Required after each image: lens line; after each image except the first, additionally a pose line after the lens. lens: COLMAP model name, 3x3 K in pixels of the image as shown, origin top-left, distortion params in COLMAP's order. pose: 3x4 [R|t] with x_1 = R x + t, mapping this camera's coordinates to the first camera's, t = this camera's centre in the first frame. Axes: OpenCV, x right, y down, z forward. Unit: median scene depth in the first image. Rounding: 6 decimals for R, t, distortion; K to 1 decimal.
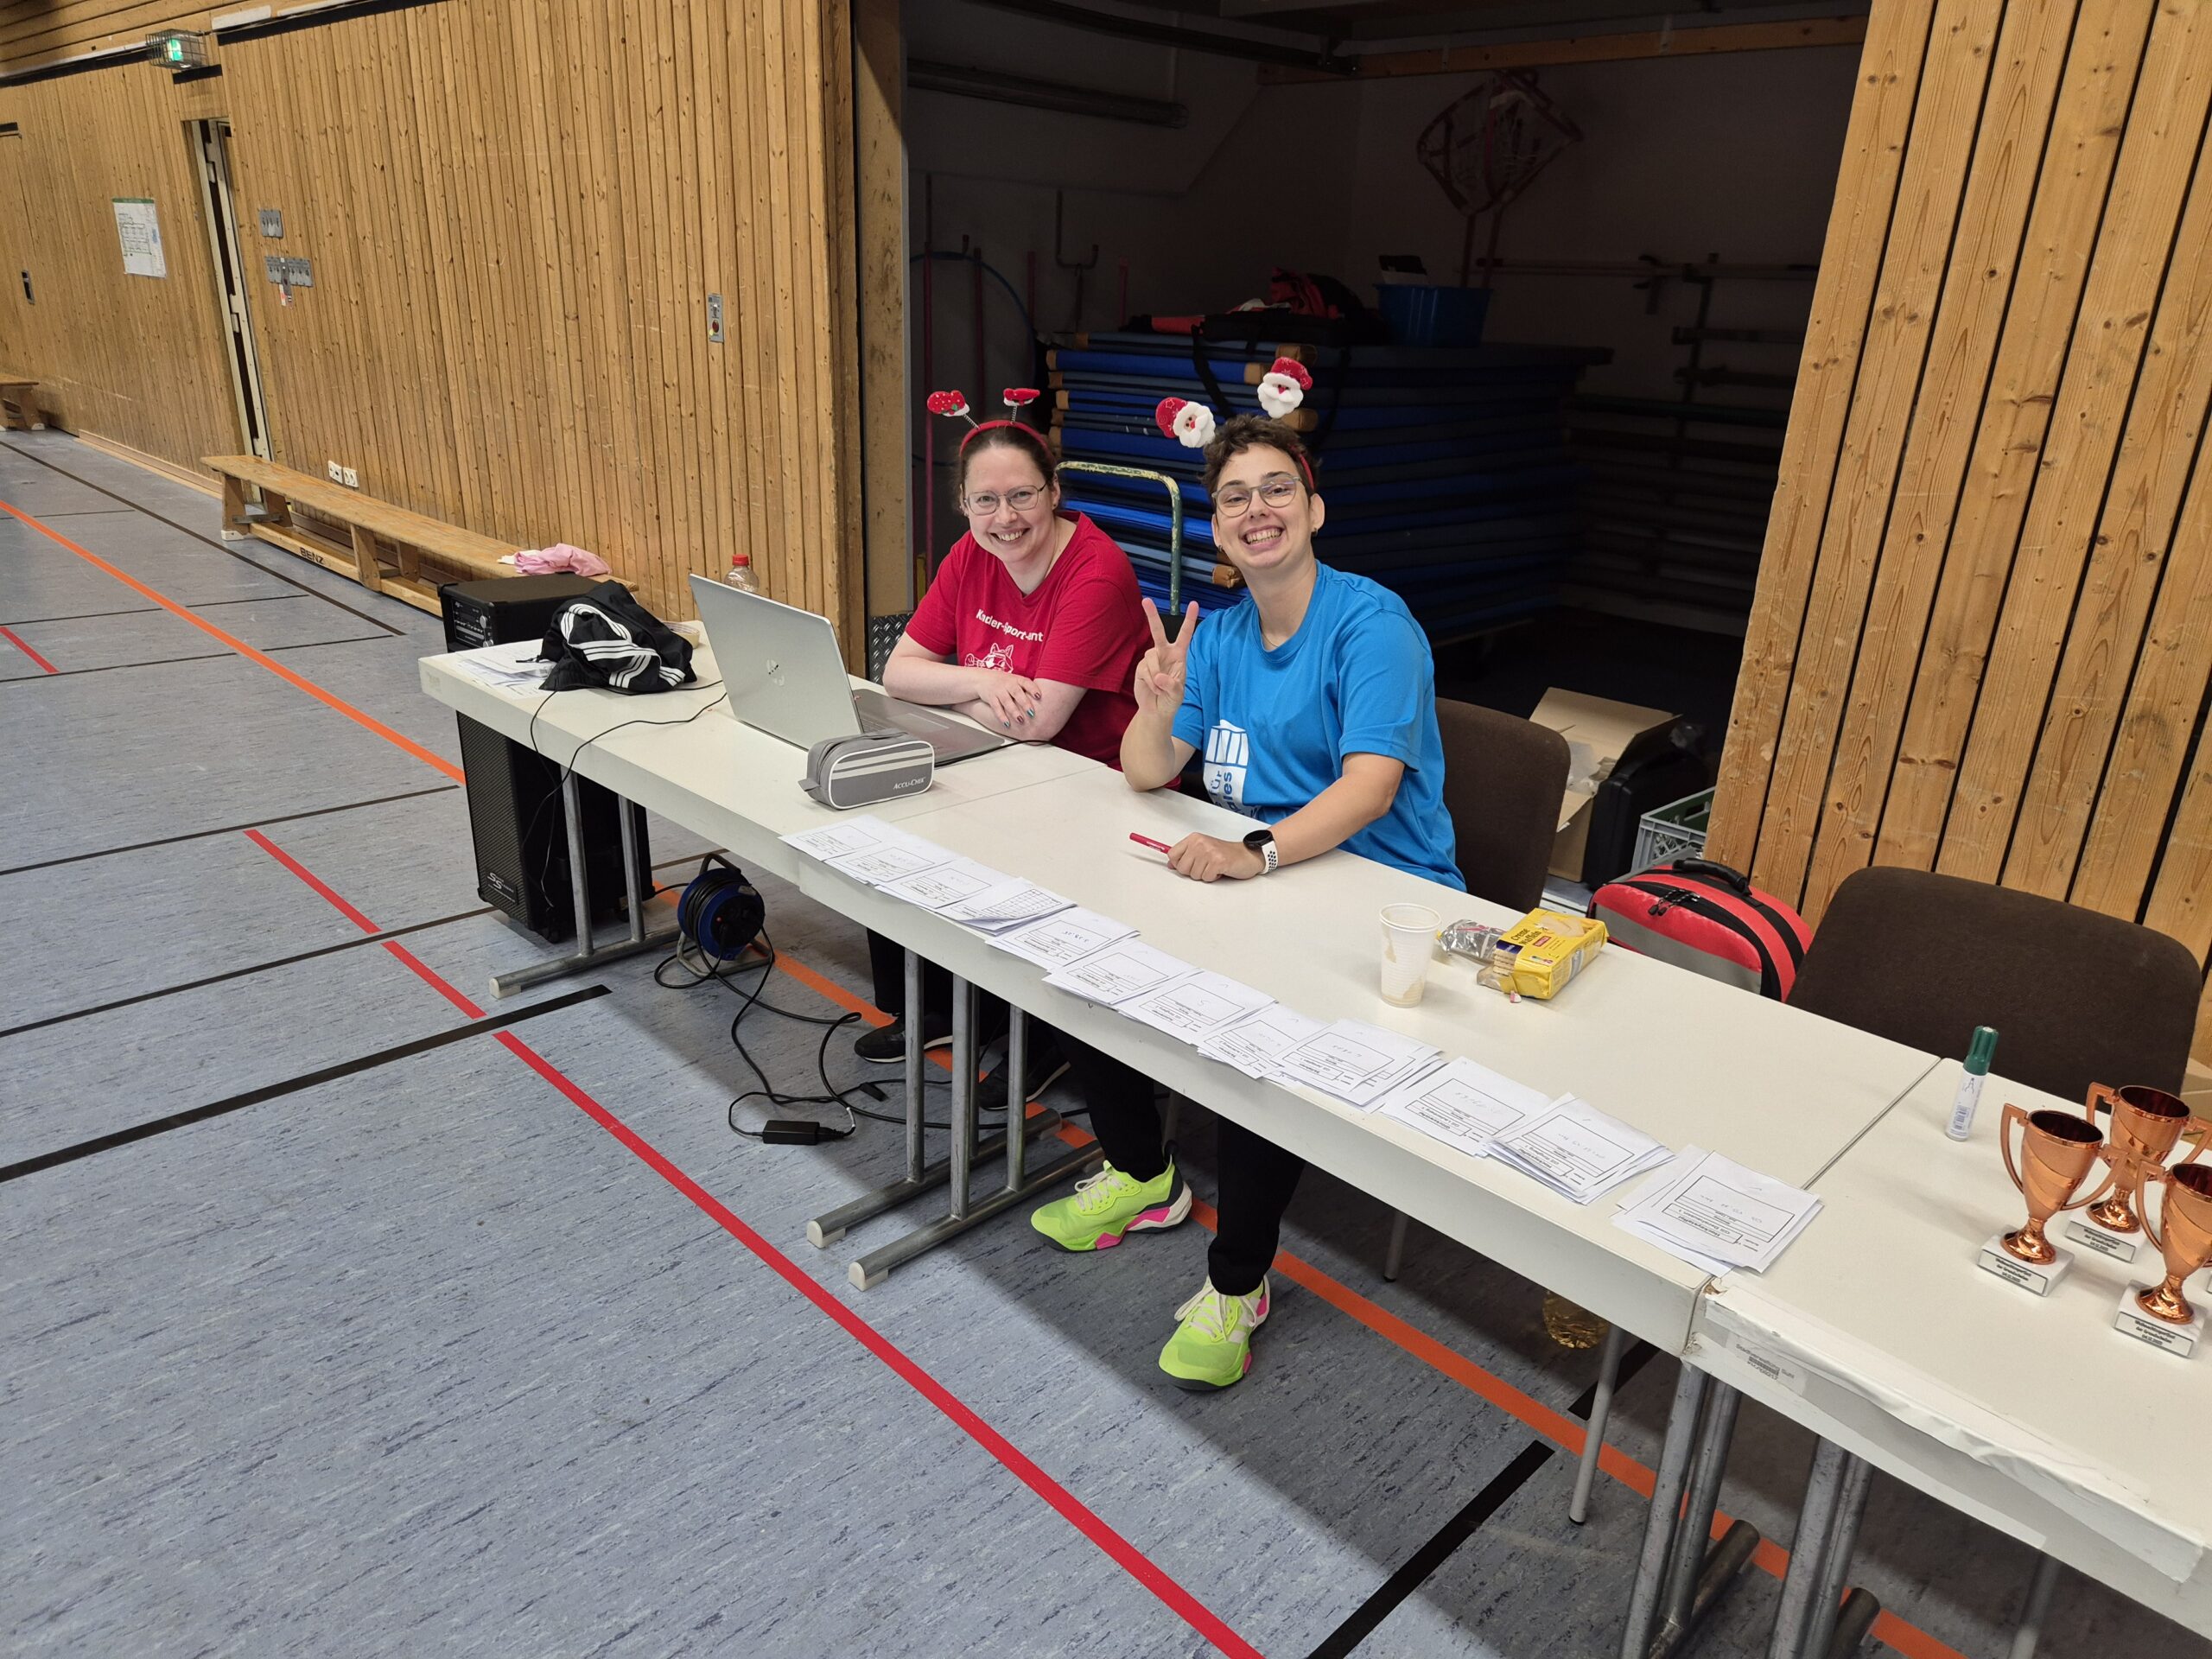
lens RADIAL K [[1472.3, 0, 1101.5], [0, 1472.3, 885.2], [0, 0, 1]] dist [0.067010, -0.057394]
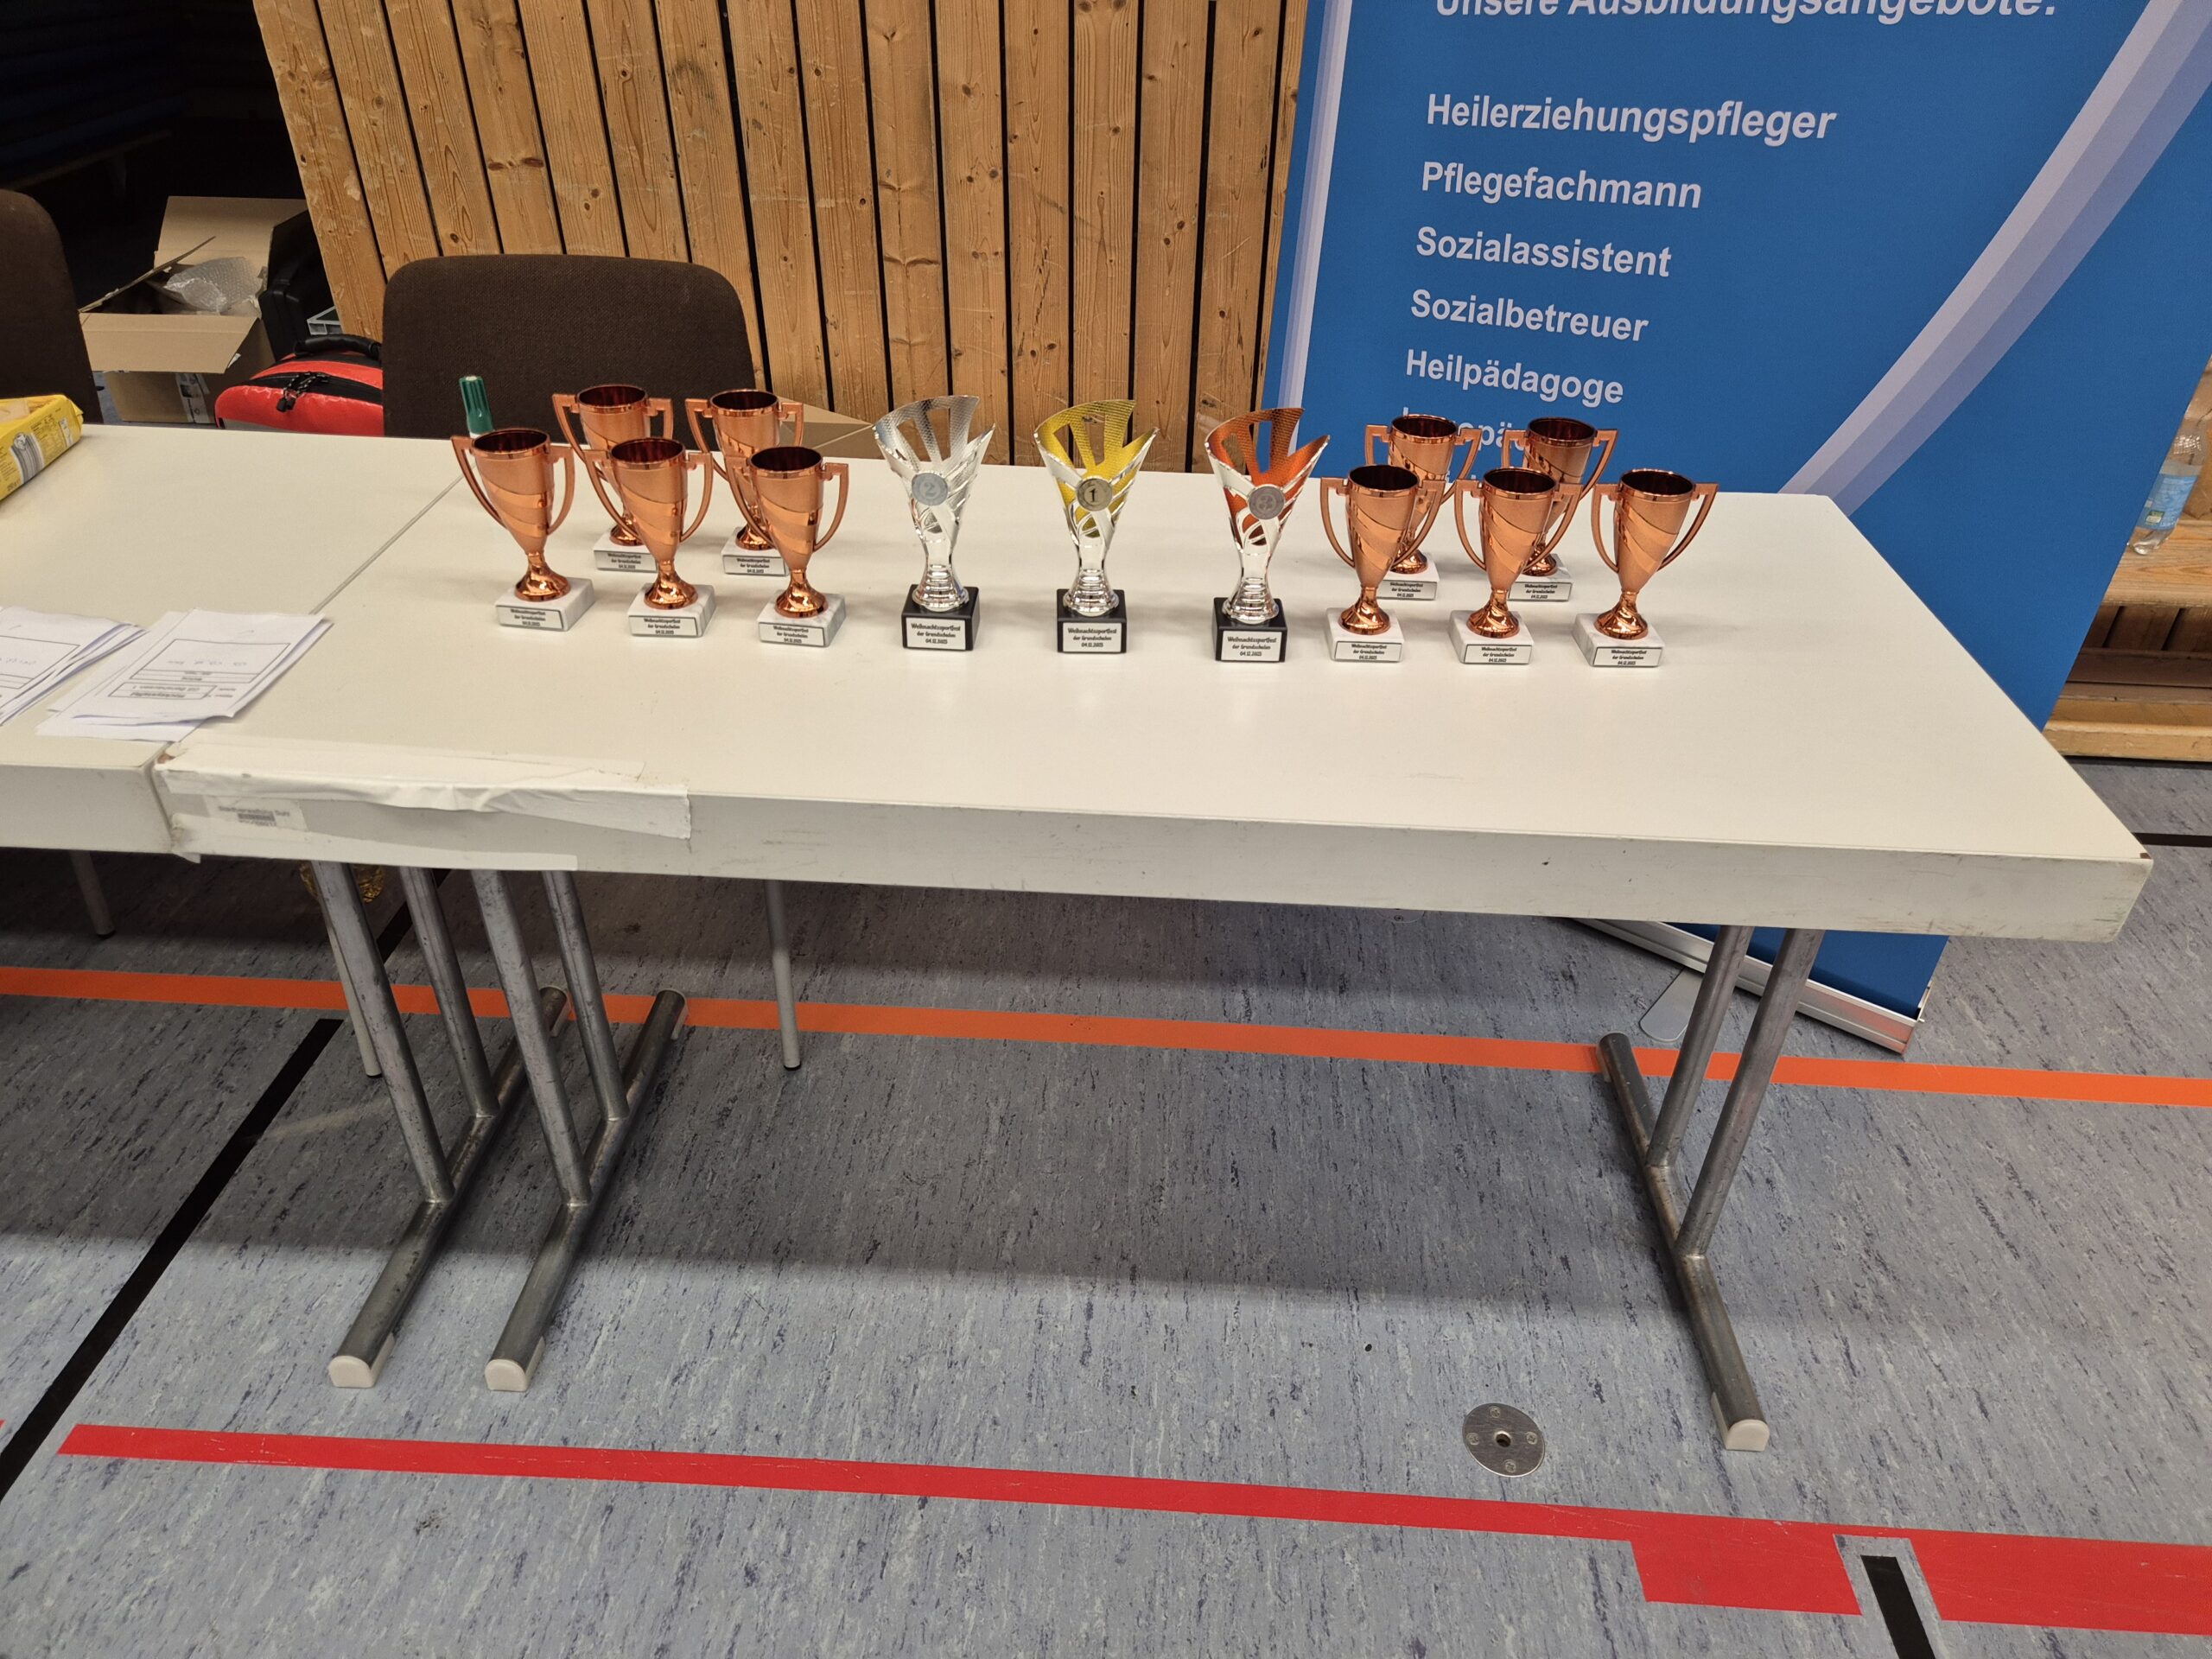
lens RADIAL K [[1472.3, 0, 1101.5], [0, 1472.3, 885.2], [0, 0, 1]] dist [0.067010, -0.057394]
pose [[0.733187, -0.428423, 0.528101, 0.202070], [0.267950, 0.895768, 0.354687, 0.113467], [-0.625012, -0.118547, 0.771561, 0.036097]]
